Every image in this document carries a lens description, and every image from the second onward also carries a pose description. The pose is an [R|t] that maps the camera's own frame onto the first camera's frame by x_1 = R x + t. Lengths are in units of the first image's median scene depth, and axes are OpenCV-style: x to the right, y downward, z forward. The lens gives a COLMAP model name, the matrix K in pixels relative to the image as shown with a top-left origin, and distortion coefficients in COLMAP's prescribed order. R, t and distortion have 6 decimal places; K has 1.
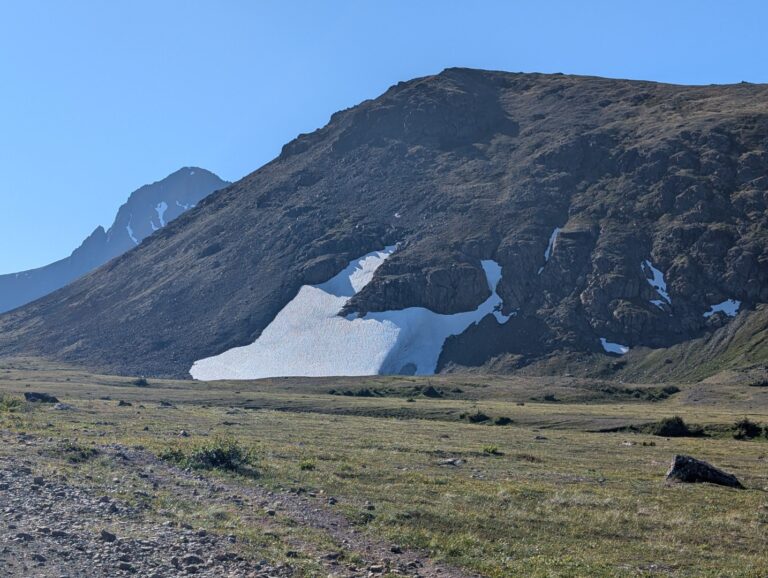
lens RADIAL K [[1160.8, 0, 377.7], [0, 1160.8, 281.5], [0, 0, 1]] dist [0.108025, 0.000000]
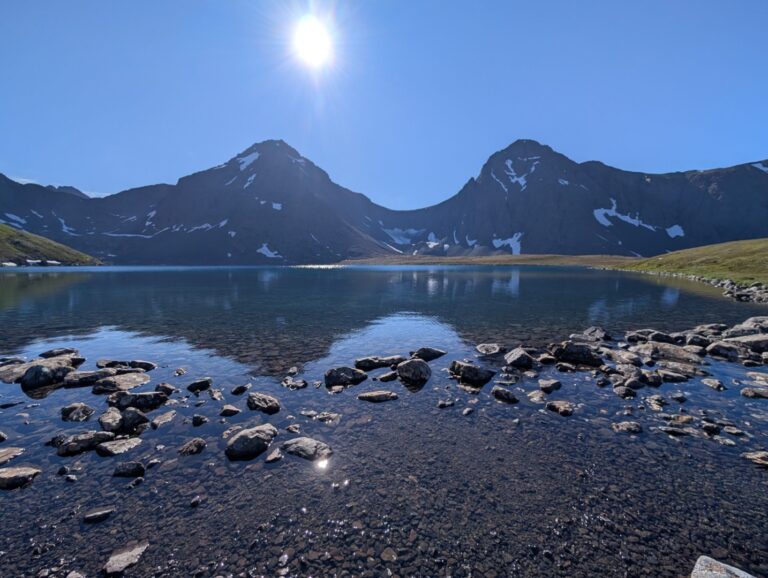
lens RADIAL K [[271.5, 0, 386.9], [0, 271.5, 292.4], [0, 0, 1]] dist [-0.002246, 0.000129]
pose [[0.956341, 0.018062, -0.291695, -0.237542], [0.041967, 0.979256, 0.198231, 0.040715], [0.289224, -0.201818, 0.935745, 0.516990]]
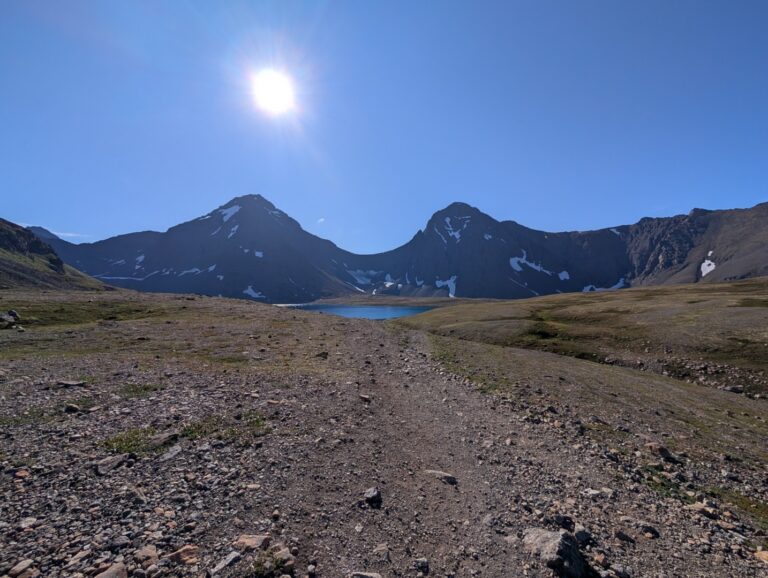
lens RADIAL K [[271.5, 0, 381.8], [0, 271.5, 293.5], [0, 0, 1]] dist [-0.002246, 0.000129]
pose [[0.983847, -0.021421, -0.177725, -0.218818], [0.037302, 0.995553, 0.086503, 0.028182], [0.175082, -0.091736, 0.980271, 0.449610]]
